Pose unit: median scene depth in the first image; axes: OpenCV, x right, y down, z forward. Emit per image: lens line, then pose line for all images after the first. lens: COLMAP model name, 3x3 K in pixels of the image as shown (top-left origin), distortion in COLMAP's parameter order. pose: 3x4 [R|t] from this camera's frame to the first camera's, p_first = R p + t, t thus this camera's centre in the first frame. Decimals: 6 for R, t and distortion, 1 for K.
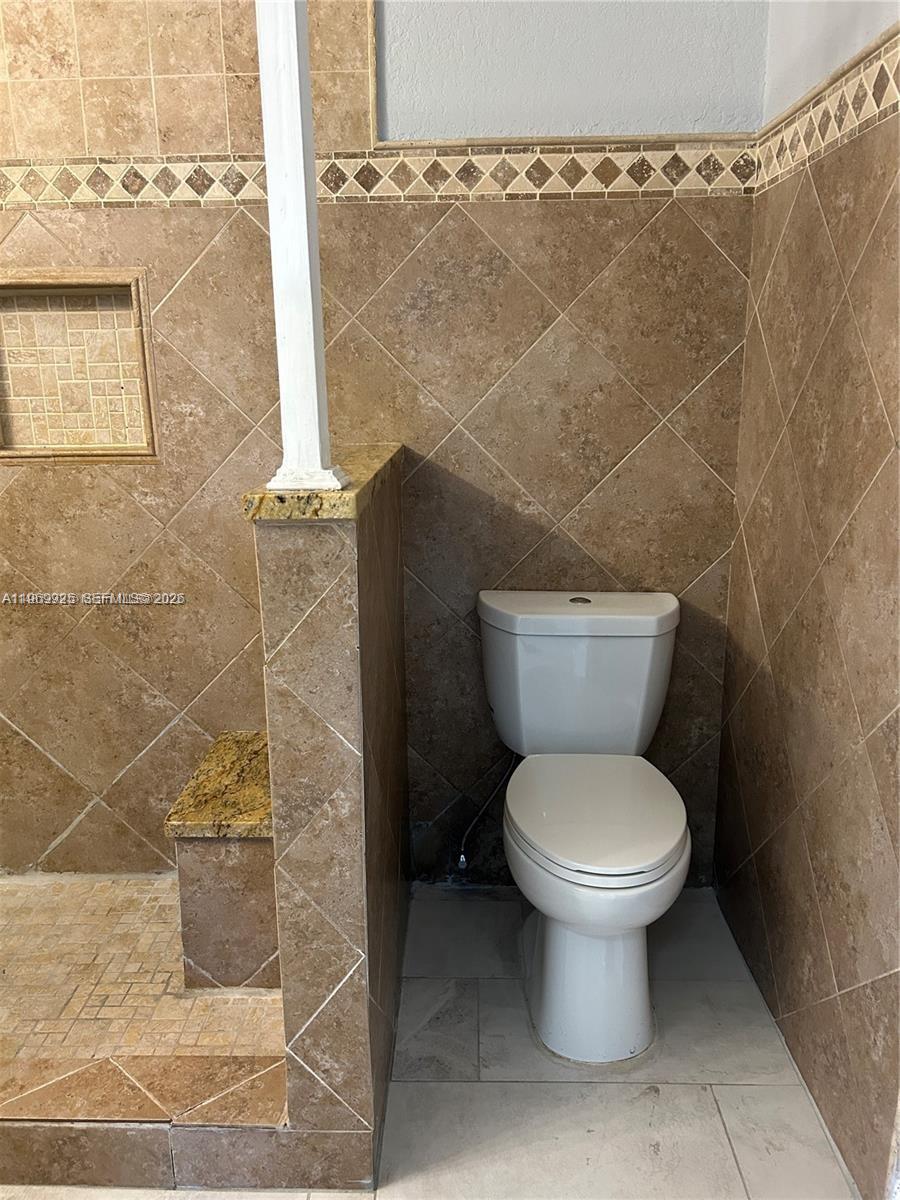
lens RADIAL K [[907.5, 0, 446.6], [0, 907.5, 606.7], [0, 0, 1]] dist [0.031318, -0.014908]
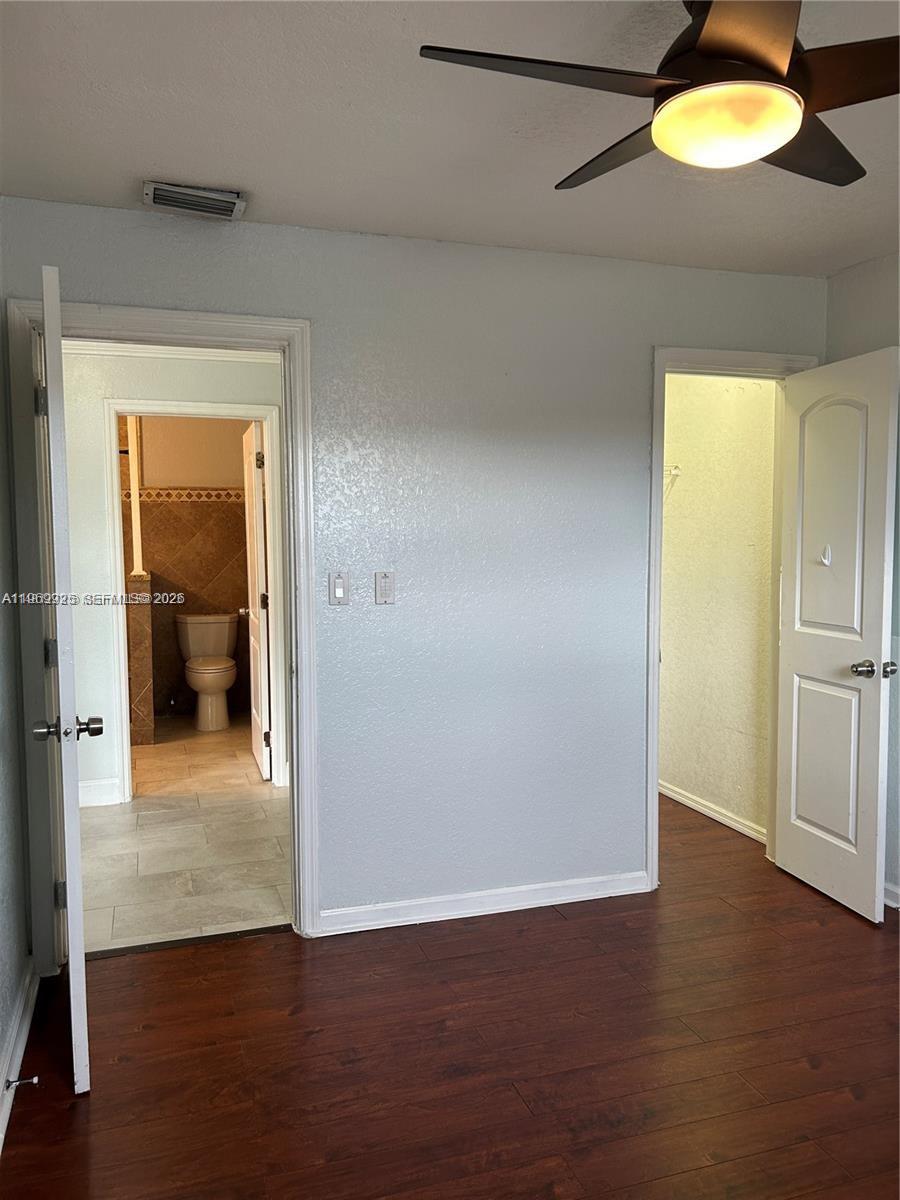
lens RADIAL K [[907.5, 0, 454.2], [0, 907.5, 605.7], [0, 0, 1]] dist [0.031318, -0.014908]
pose [[0.941197, -0.024259, 0.336985, -0.134643], [0.080969, 0.984548, -0.155271, 0.588934], [-0.328012, 0.173426, 0.928618, -2.577409]]
